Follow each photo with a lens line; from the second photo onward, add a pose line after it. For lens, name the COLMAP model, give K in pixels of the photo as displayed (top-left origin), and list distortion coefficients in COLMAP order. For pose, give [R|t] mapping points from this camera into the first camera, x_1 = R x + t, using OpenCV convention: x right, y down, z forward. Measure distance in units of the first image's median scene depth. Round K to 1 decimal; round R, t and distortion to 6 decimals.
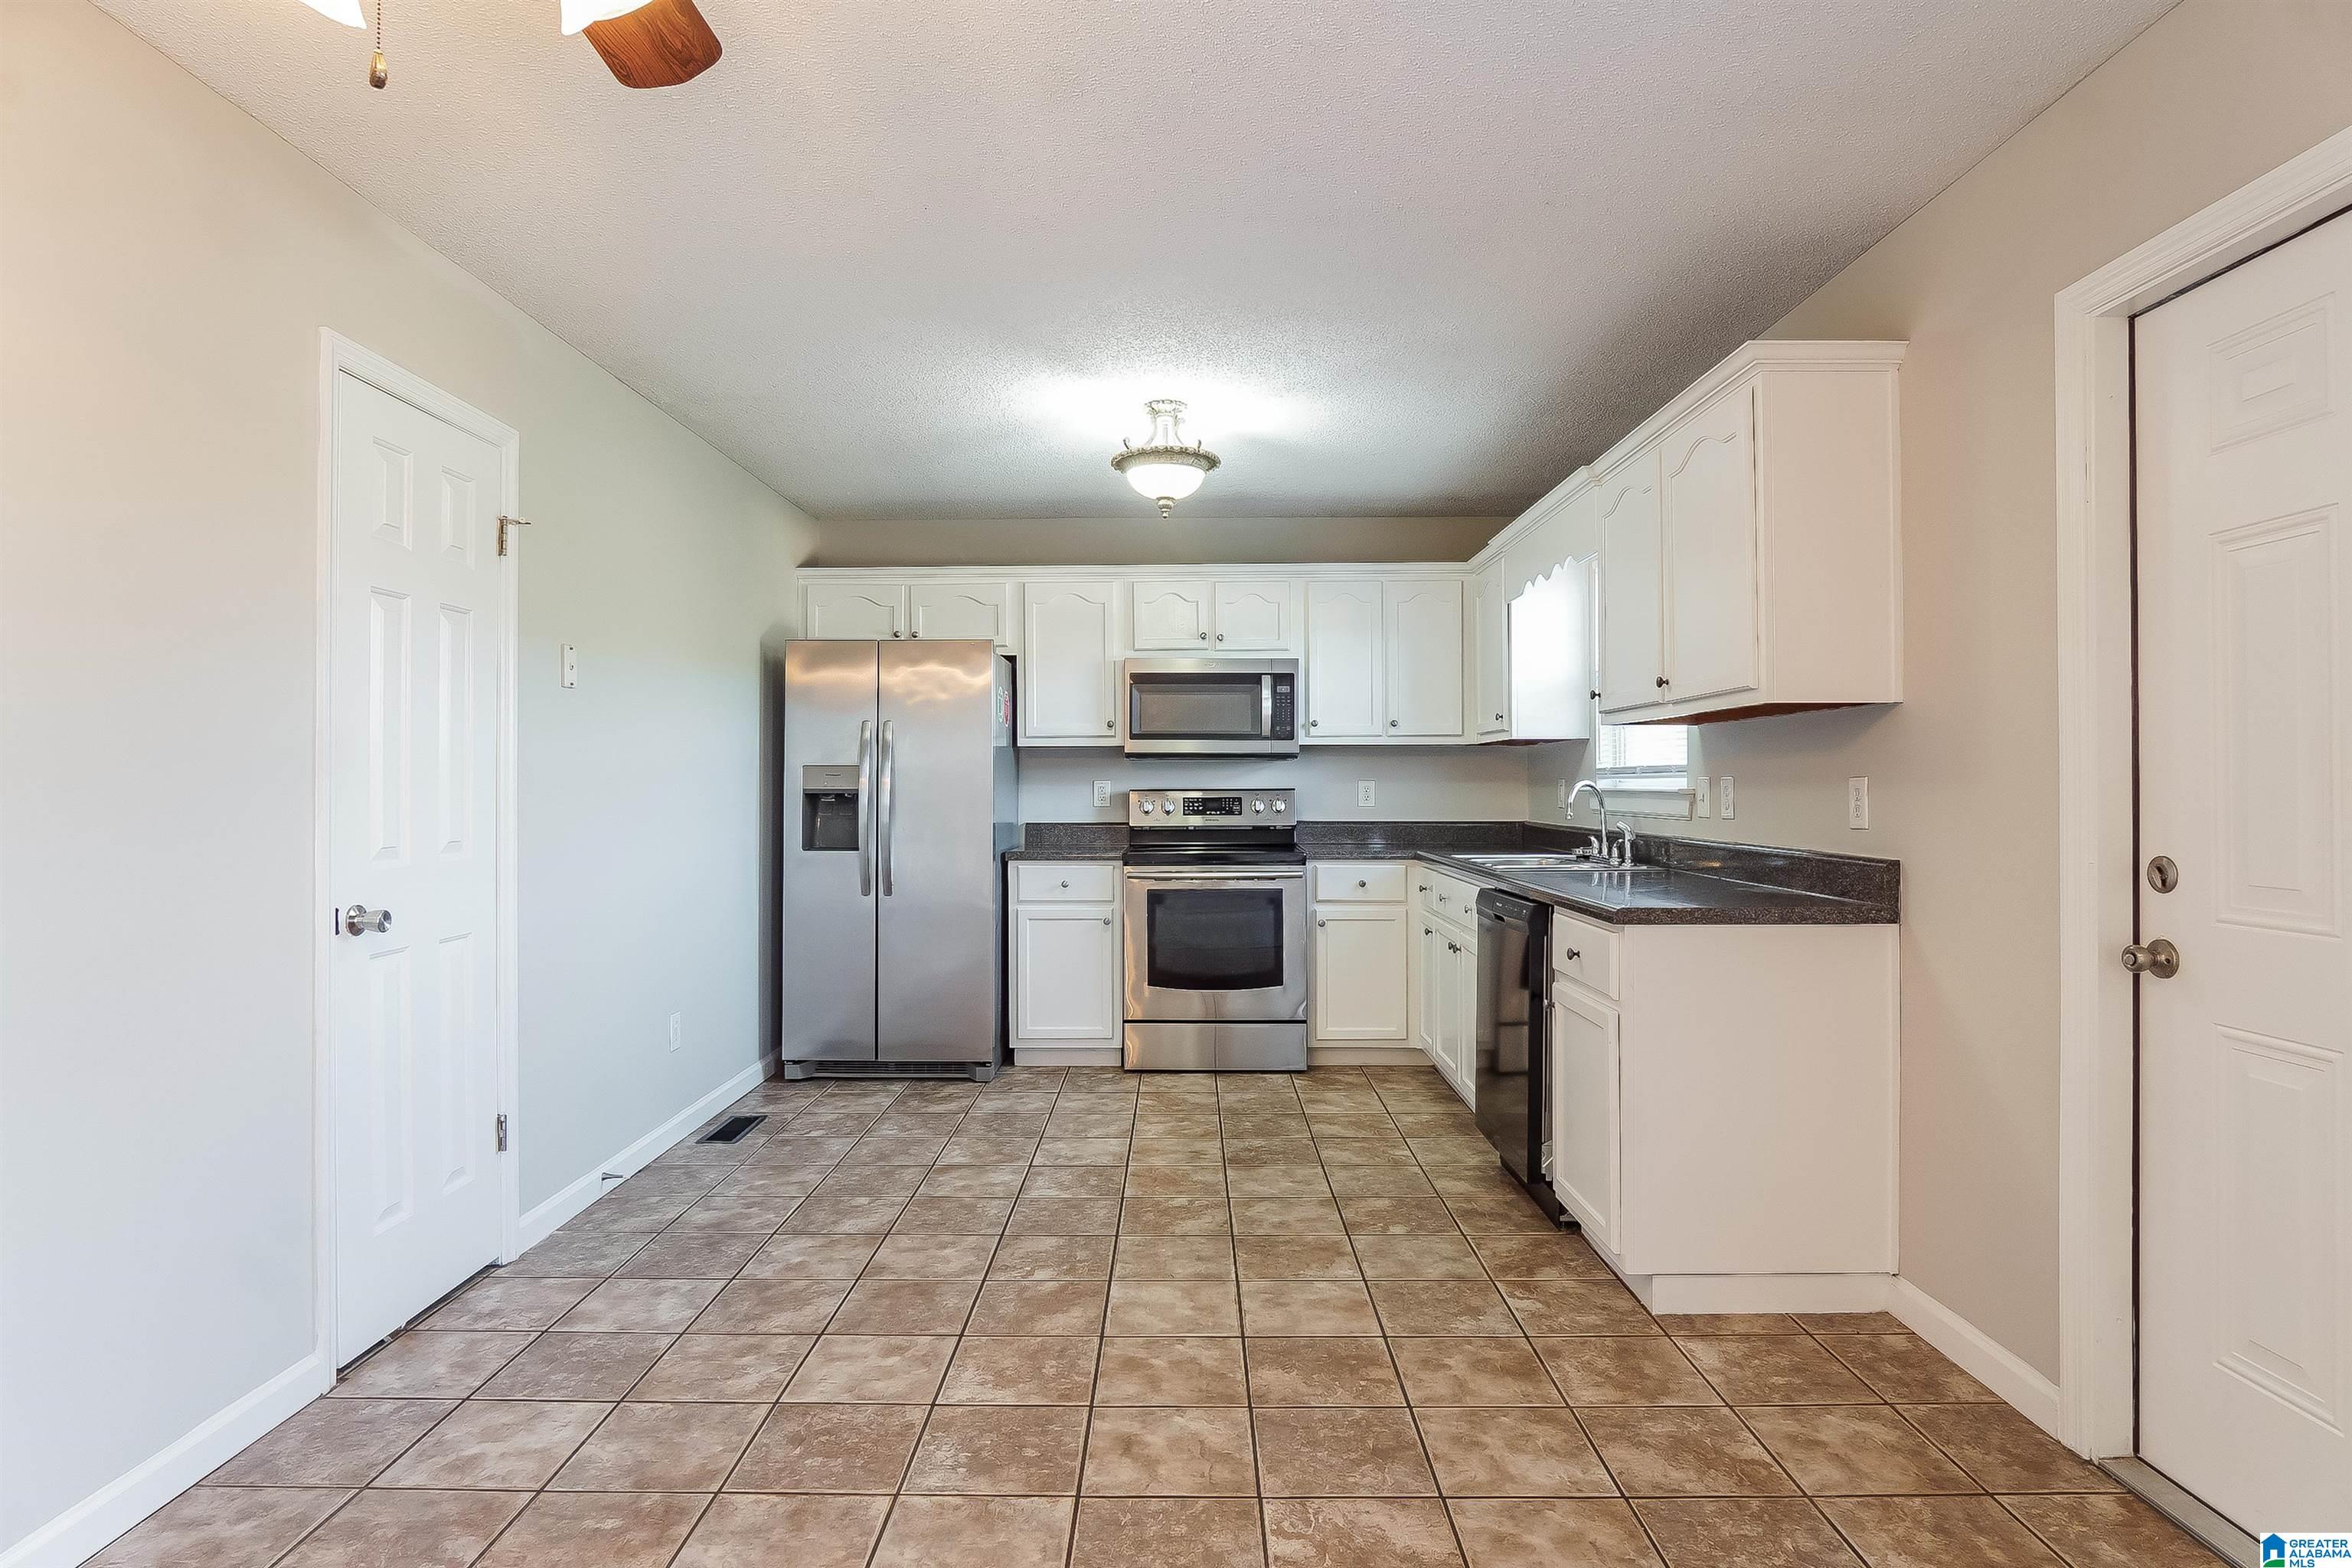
lens RADIAL K [[1248.3, 0, 1169.5], [0, 1248.3, 774.8], [0, 0, 1]] dist [-0.028344, -0.000211]
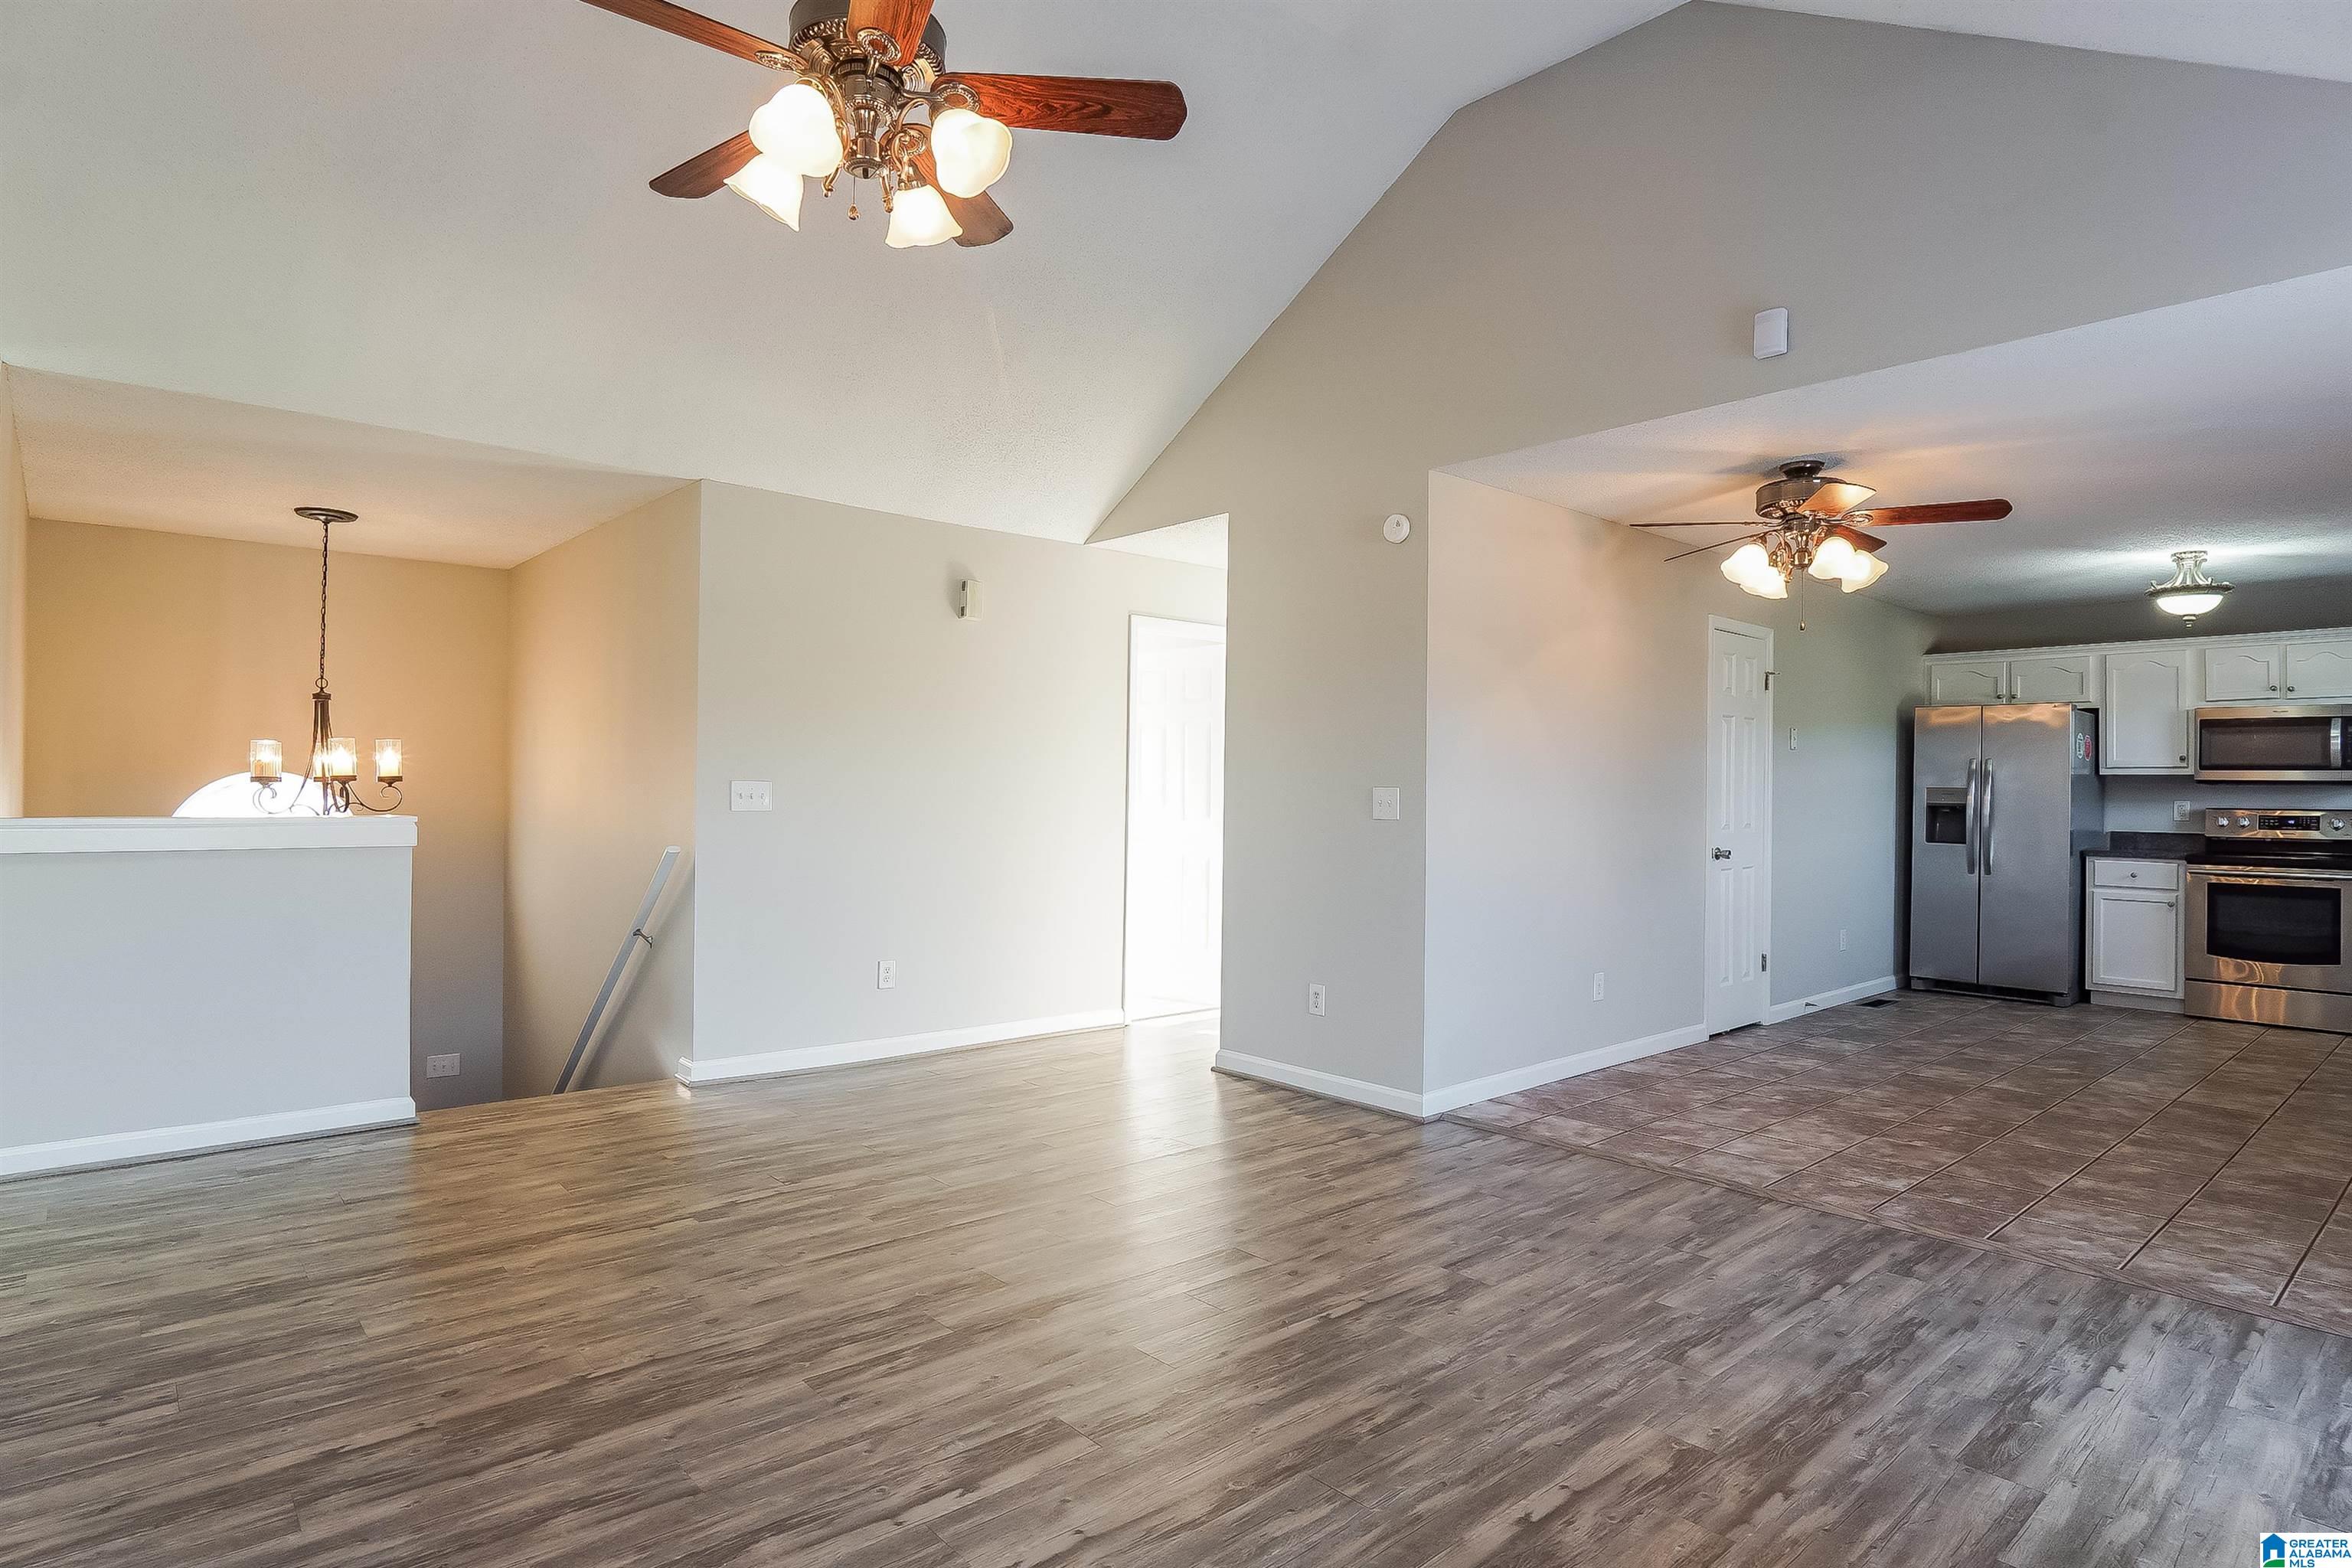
lens RADIAL K [[1263.5, 0, 1176.0], [0, 1263.5, 784.0], [0, 0, 1]] dist [-0.025042, 0.001447]
pose [[0.672391, 0.007643, -0.740157, 0.228610], [-0.007659, 0.999965, 0.003368, -0.010294], [0.740157, 0.003404, 0.672426, -0.731937]]
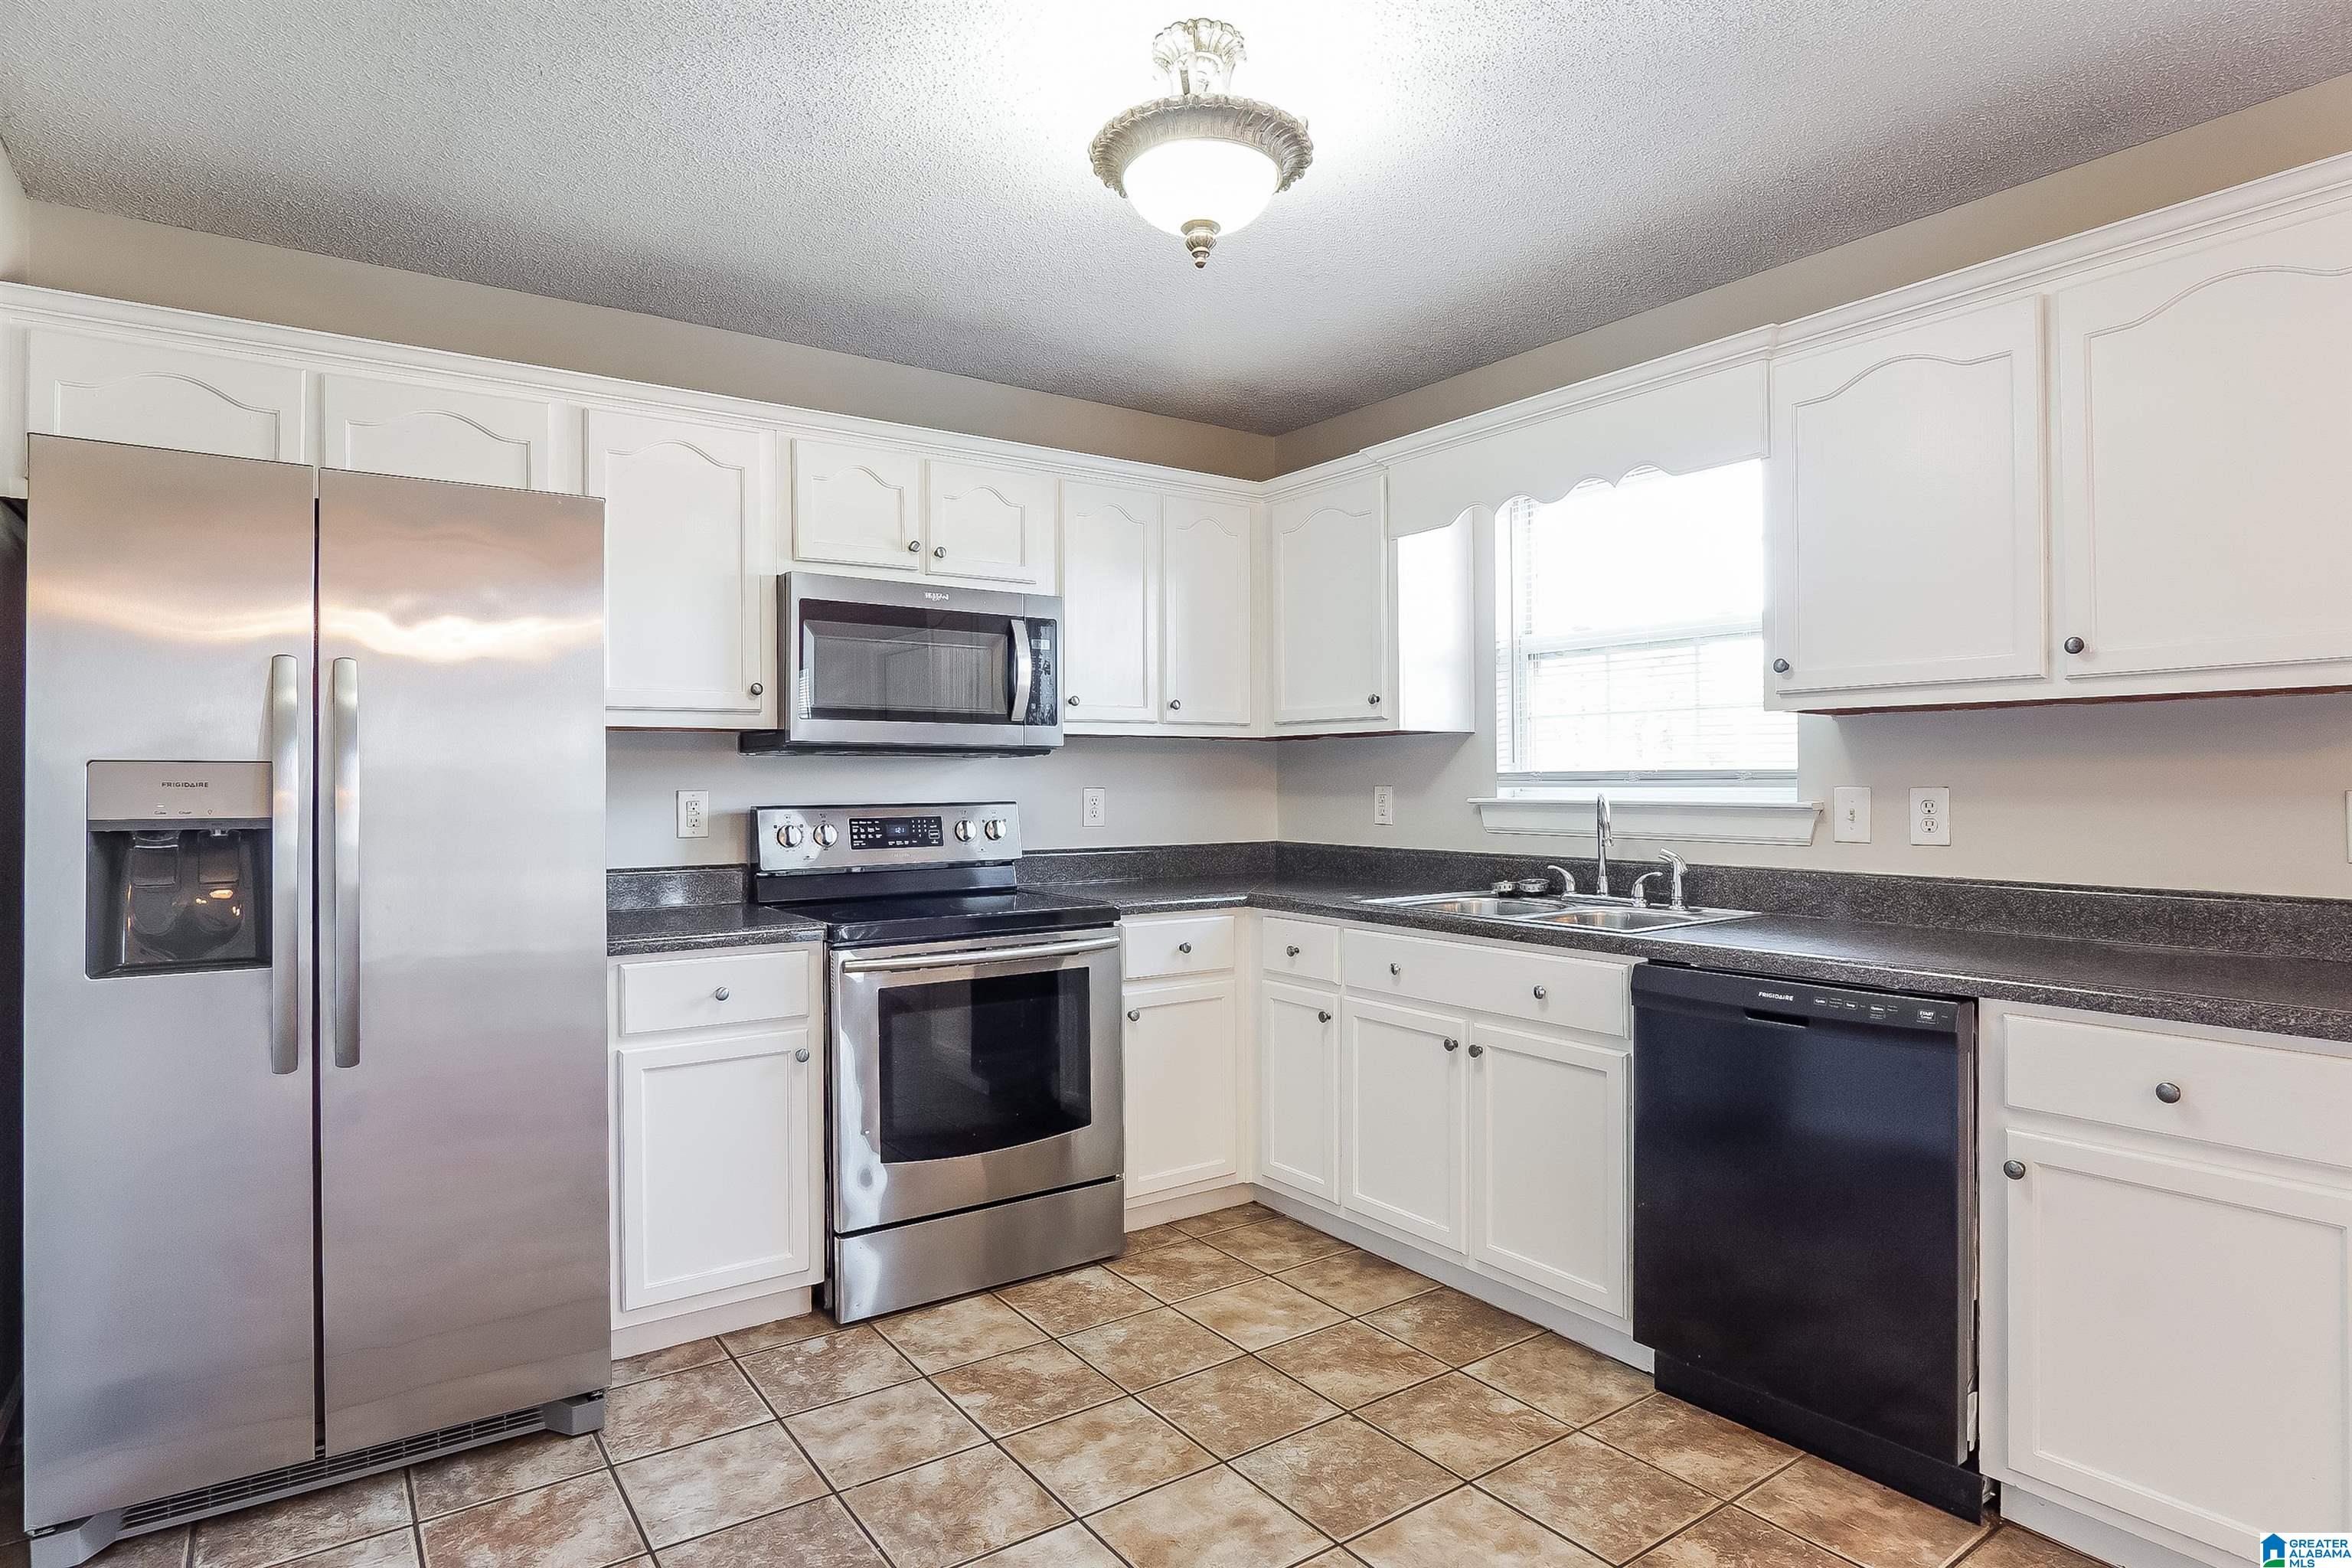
lens RADIAL K [[1263.5, 0, 1176.0], [0, 1263.5, 784.0], [0, 0, 1]] dist [-0.025042, 0.001447]
pose [[0.811180, -0.002919, 0.584789, -0.241228], [-0.001843, 0.999970, 0.007548, -0.003580], [-0.584794, -0.007200, 0.811150, 0.479277]]
